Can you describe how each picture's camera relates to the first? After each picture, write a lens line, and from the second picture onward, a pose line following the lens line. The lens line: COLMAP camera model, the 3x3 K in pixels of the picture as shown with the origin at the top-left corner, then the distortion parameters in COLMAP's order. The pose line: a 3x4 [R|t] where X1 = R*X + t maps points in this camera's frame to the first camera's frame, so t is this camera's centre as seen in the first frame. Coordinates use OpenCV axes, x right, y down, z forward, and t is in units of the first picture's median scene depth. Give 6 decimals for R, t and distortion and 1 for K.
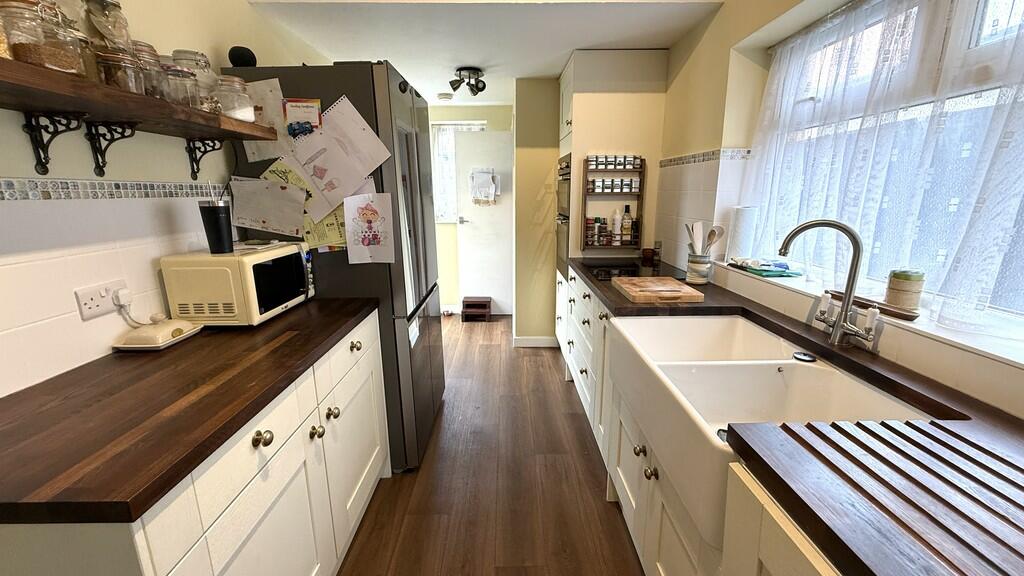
lens RADIAL K [[404.6, 0, 512.2], [0, 404.6, 286.4], [0, 0, 1]] dist [-0.002191, 0.000453]
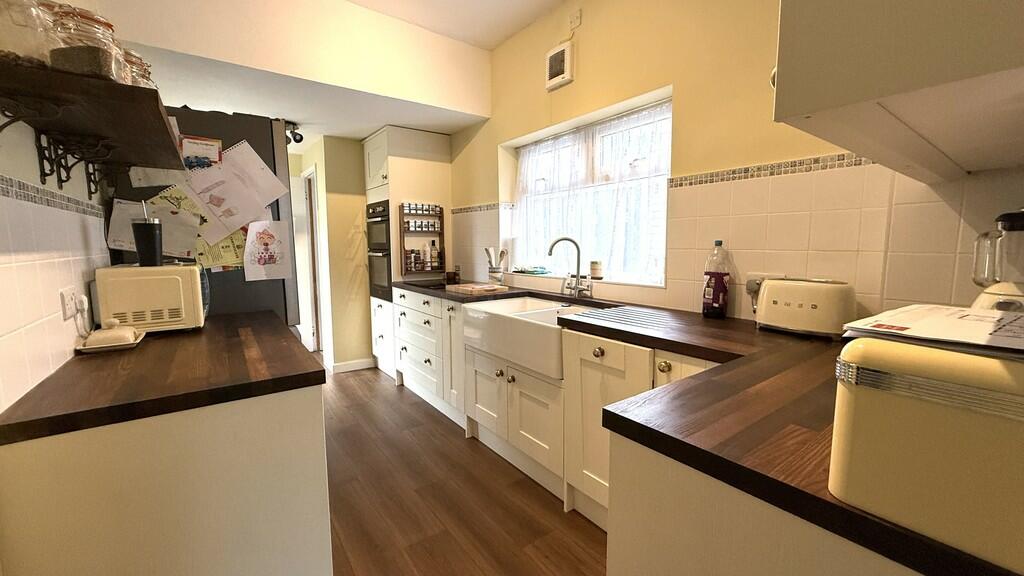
lens RADIAL K [[404.6, 0, 507.5], [0, 404.6, 289.5], [0, 0, 1]] dist [-0.002191, 0.000453]
pose [[0.817115, -0.062304, 0.573098, -0.455718], [0.129555, 0.988559, -0.077247, 0.150274], [-0.561728, 0.137368, 0.815838, -0.334240]]
